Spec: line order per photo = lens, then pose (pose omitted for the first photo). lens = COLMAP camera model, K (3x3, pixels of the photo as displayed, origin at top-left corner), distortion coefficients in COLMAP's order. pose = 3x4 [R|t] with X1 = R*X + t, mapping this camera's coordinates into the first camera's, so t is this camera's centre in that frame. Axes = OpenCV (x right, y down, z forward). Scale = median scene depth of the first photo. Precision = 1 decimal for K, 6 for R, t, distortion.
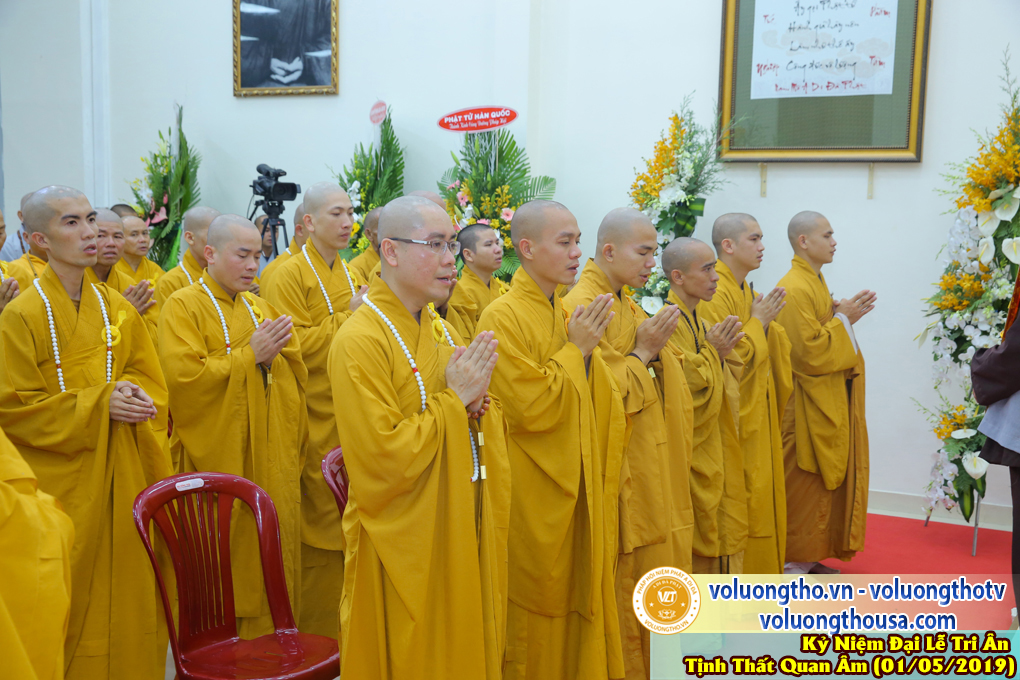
lens RADIAL K [[1300.7, 0, 510.0], [0, 1300.7, 340.0], [0, 0, 1]] dist [0.093862, 0.010491]
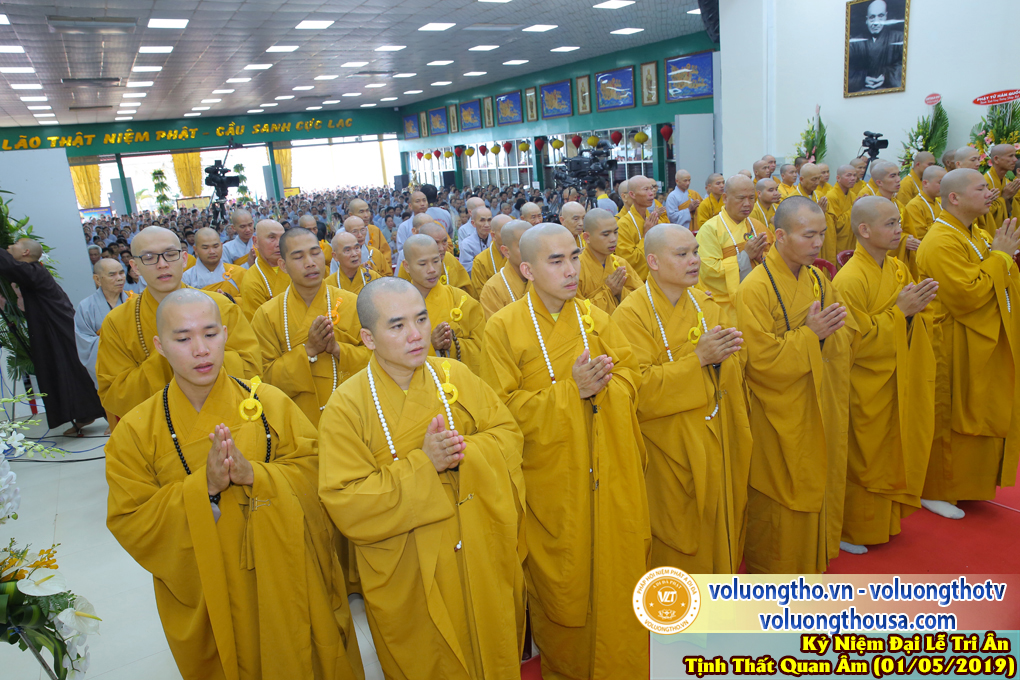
lens RADIAL K [[703.6, 0, 510.0], [0, 703.6, 340.0], [0, 0, 1]] dist [-0.097244, 0.080713]
pose [[0.868495, 0.041448, -0.493962, -0.133028], [0.044911, 0.985820, 0.161683, -0.009191], [0.493659, -0.162606, 0.854319, -0.275862]]
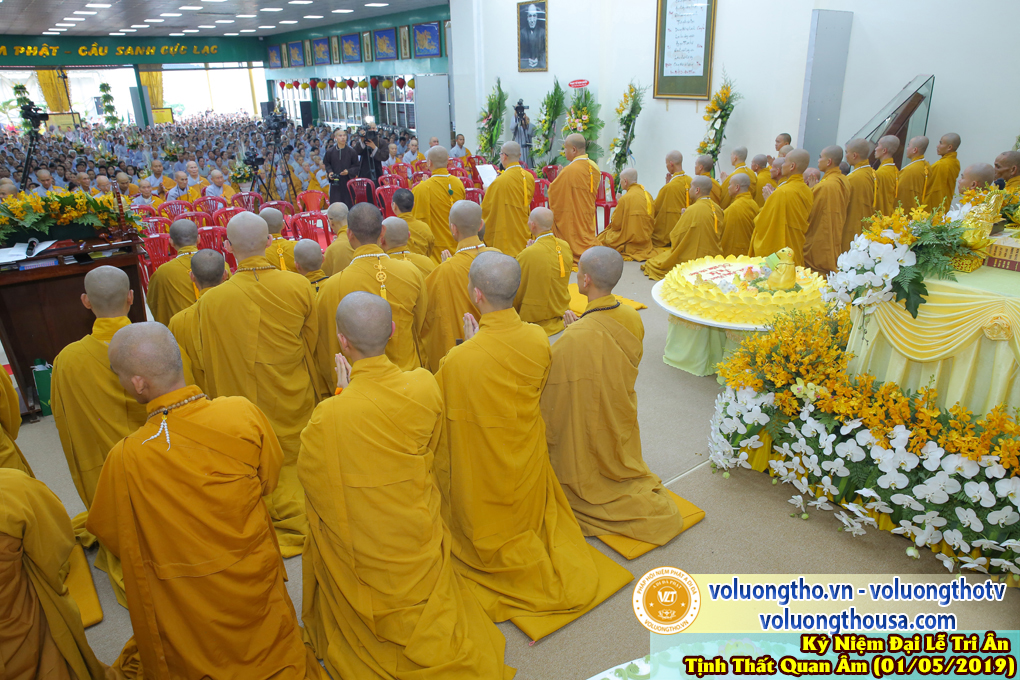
lens RADIAL K [[703.6, 0, 510.0], [0, 703.6, 340.0], [0, 0, 1]] dist [-0.097244, 0.080713]
pose [[0.919316, 0.104284, -0.379450, 0.458789], [-0.001659, 0.965266, 0.261265, -0.020170], [0.393516, -0.239555, 0.887558, -0.549635]]
